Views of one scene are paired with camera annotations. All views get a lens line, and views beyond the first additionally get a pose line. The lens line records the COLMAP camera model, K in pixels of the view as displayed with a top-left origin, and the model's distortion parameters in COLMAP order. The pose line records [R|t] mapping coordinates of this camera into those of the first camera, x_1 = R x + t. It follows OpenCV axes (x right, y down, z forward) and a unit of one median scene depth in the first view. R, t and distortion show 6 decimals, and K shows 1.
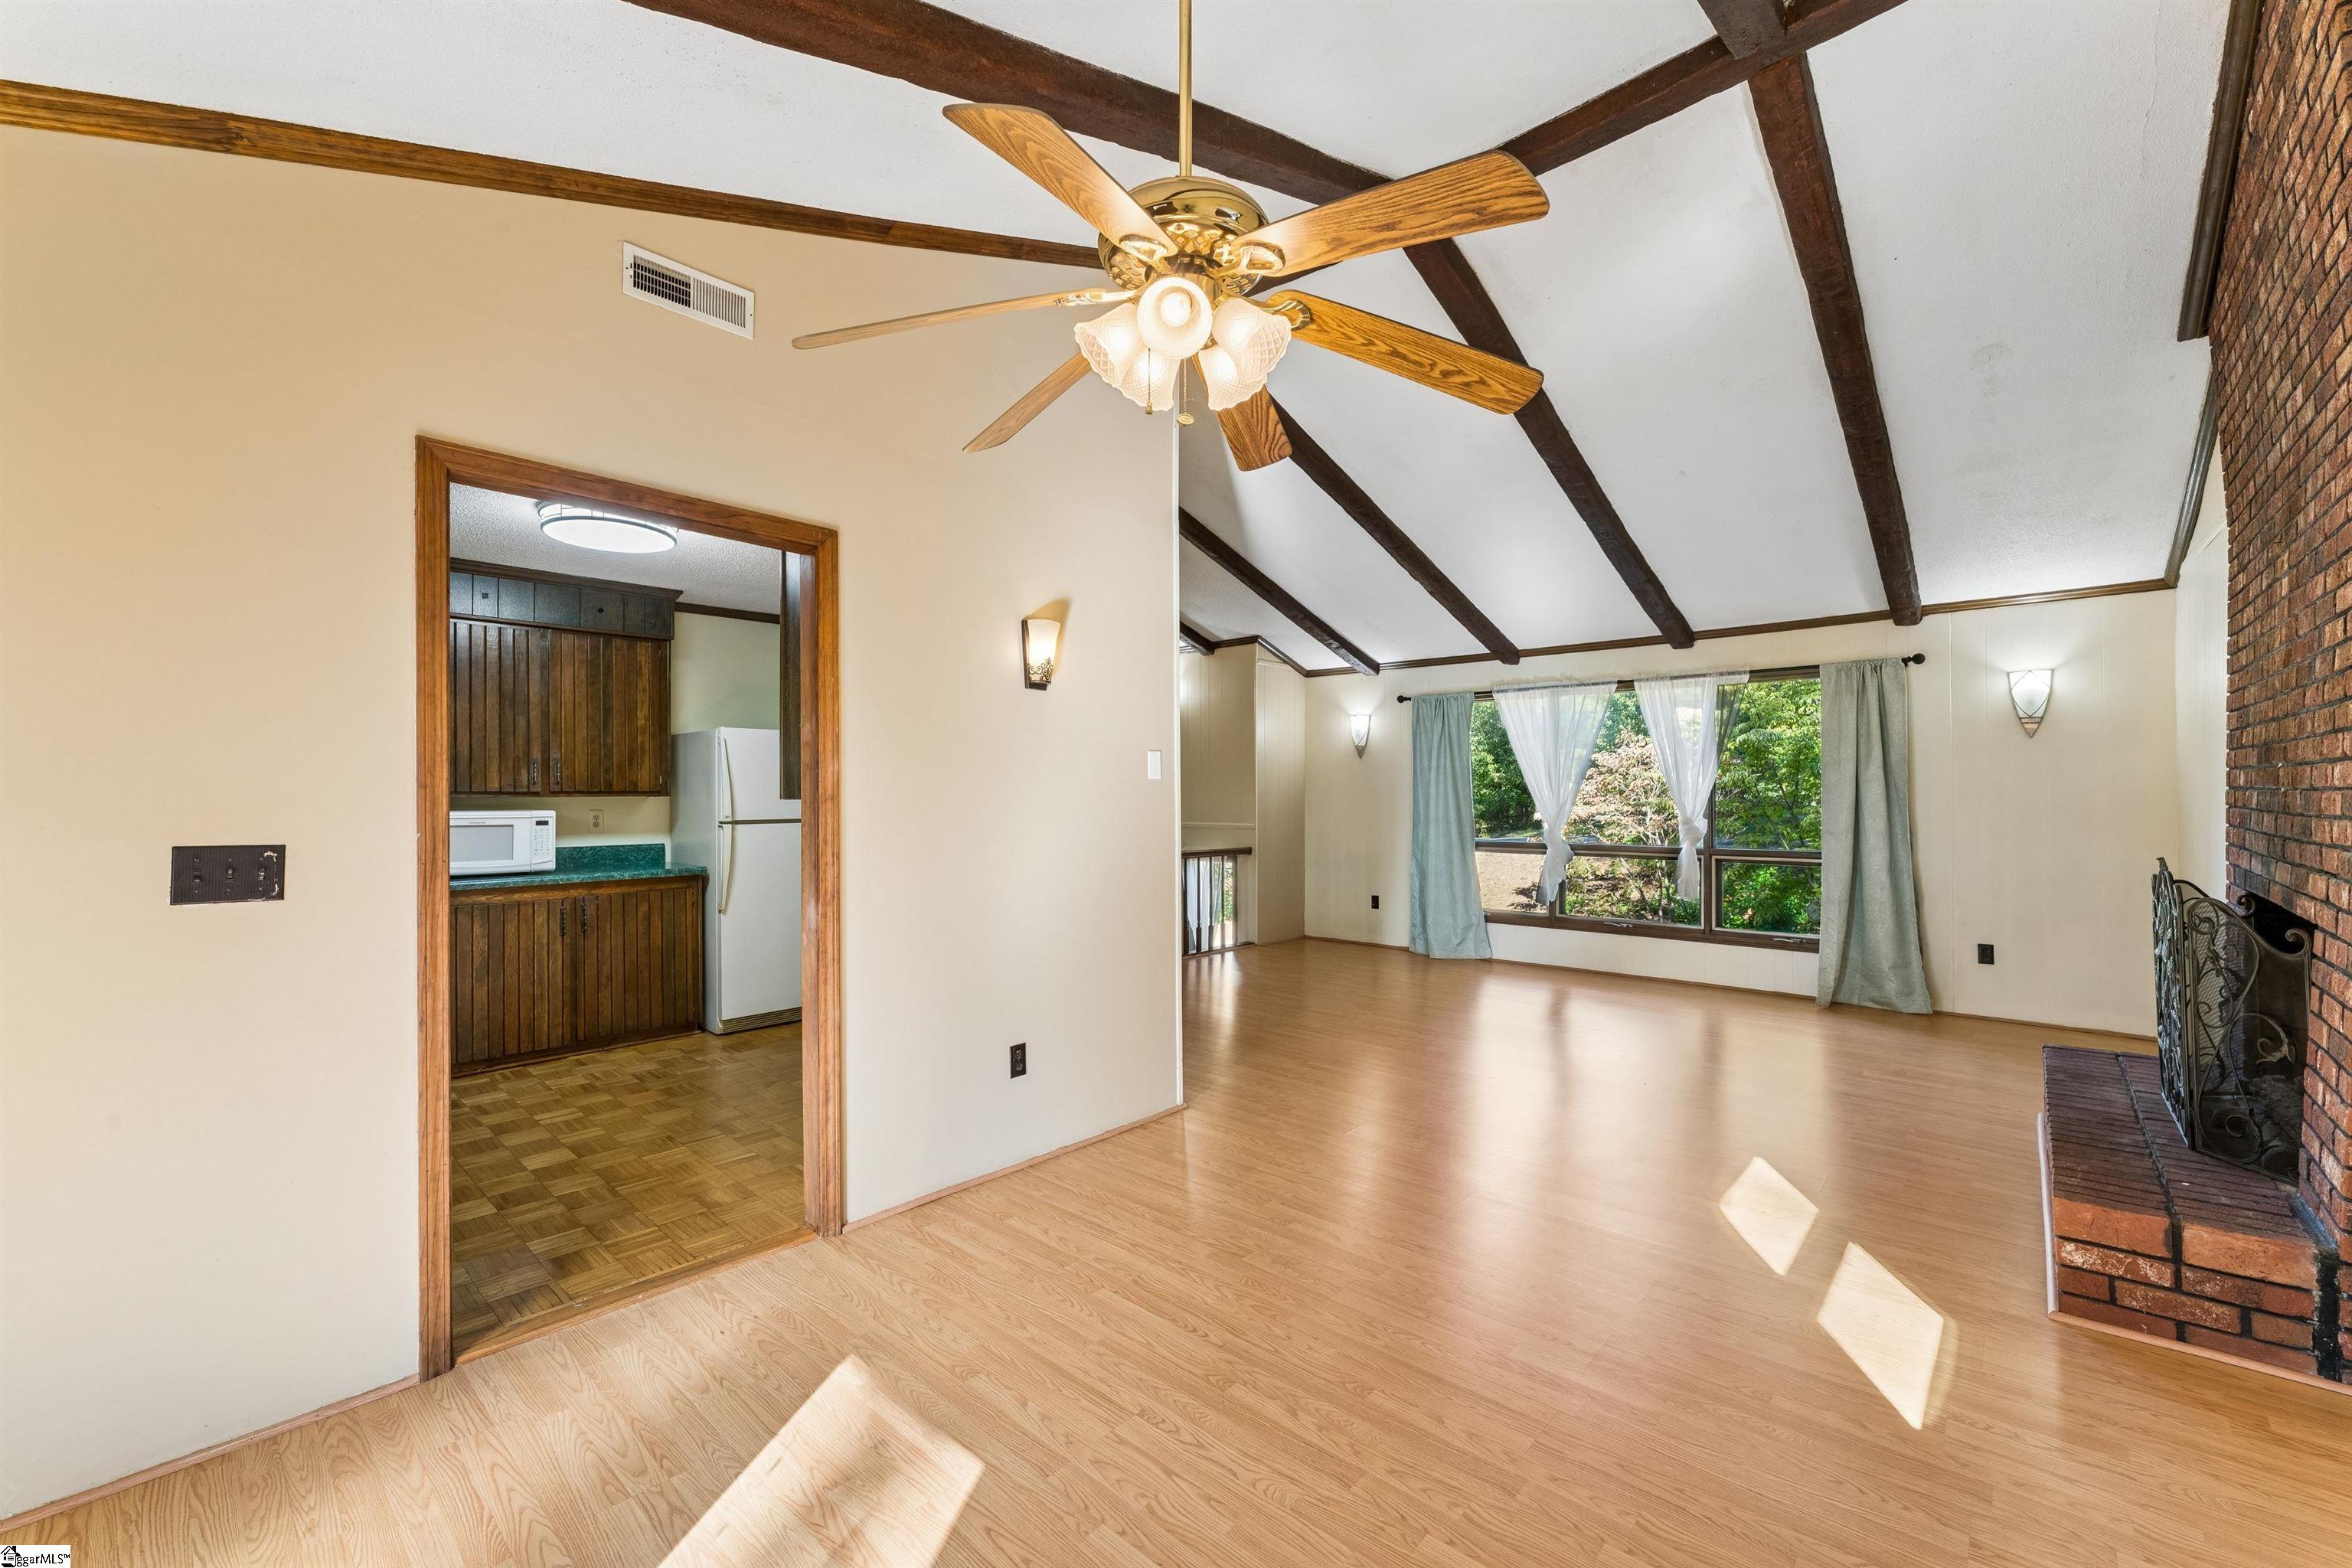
lens RADIAL K [[933.8, 0, 1178.2], [0, 933.8, 784.1], [0, 0, 1]] dist [-0.010386, 0.000464]
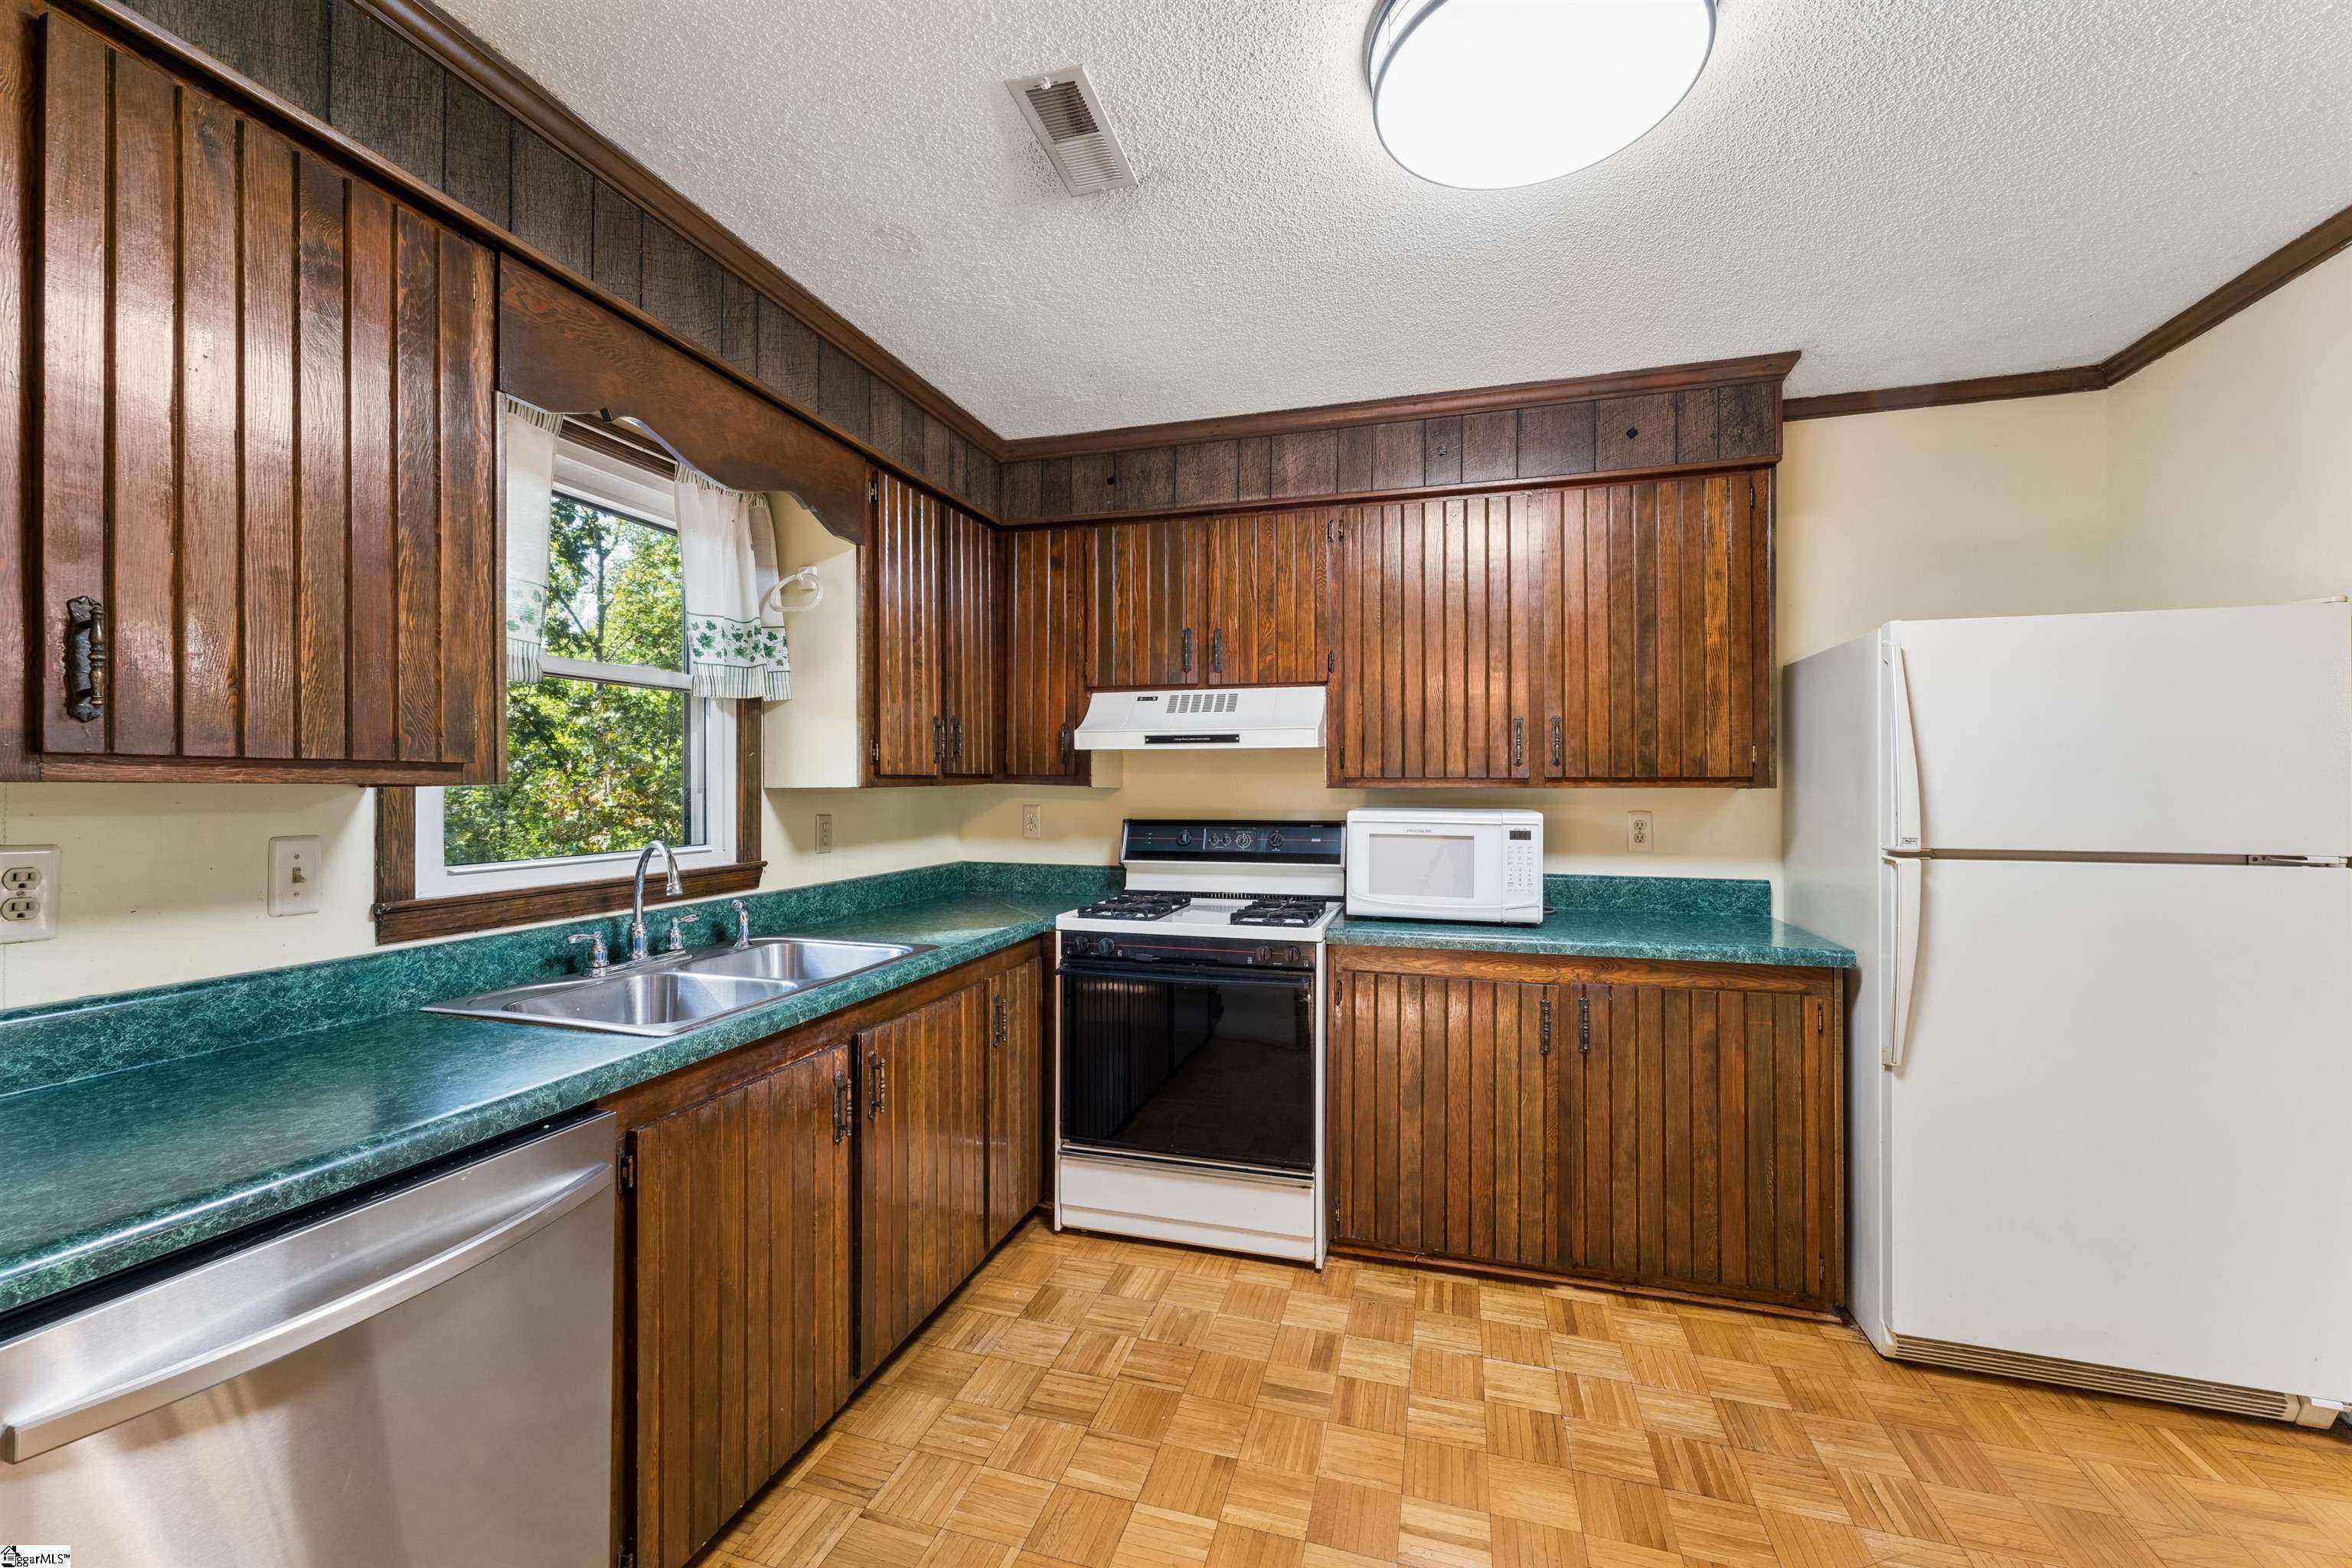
lens RADIAL K [[933.8, 0, 1170.6], [0, 933.8, 776.4], [0, 0, 1]] dist [-0.010386, 0.000464]
pose [[0.425734, -0.000429, -0.904848, -0.235117], [0.004411, 0.999989, 0.001602, 0.005008], [0.904838, -0.004673, 0.425731, 0.495012]]
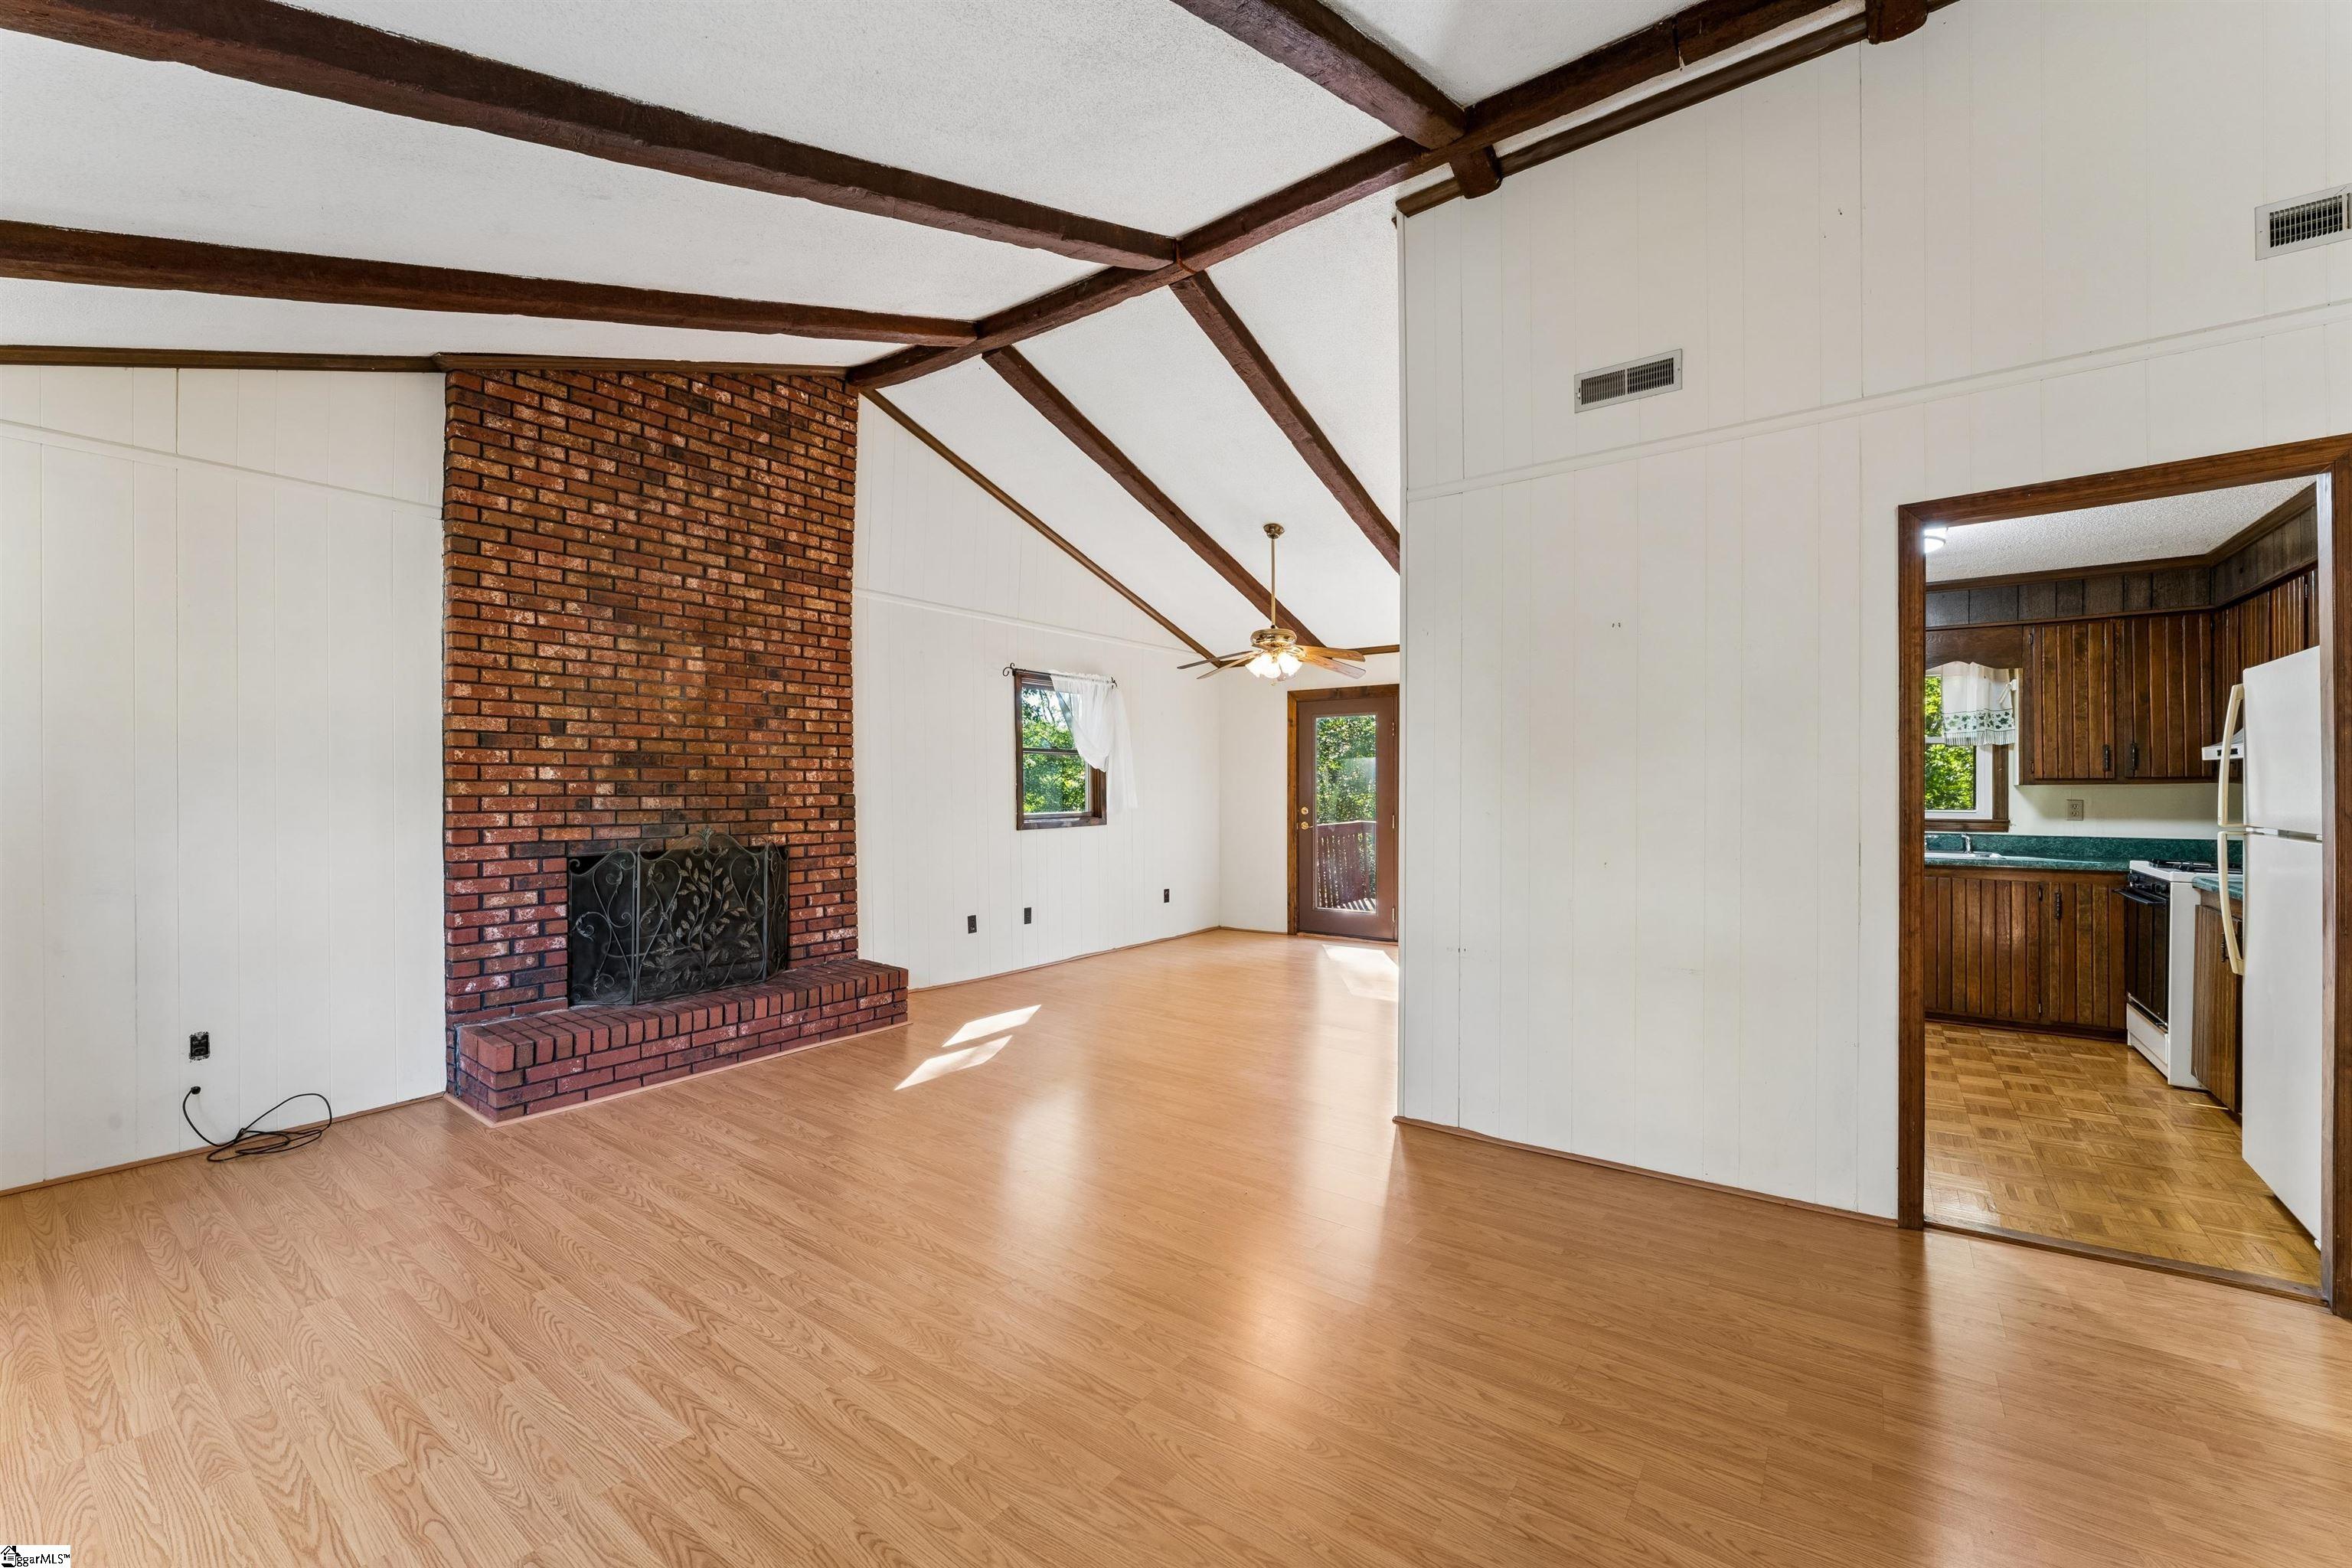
lens RADIAL K [[933.8, 0, 1164.5], [0, 933.8, 783.0], [0, 0, 1]] dist [-0.010386, 0.000464]
pose [[-0.995371, 0.003641, -0.096034, 0.235358], [0.004768, 0.999922, -0.011509, 0.015194], [0.095985, -0.011913, -0.995311, 1.382115]]
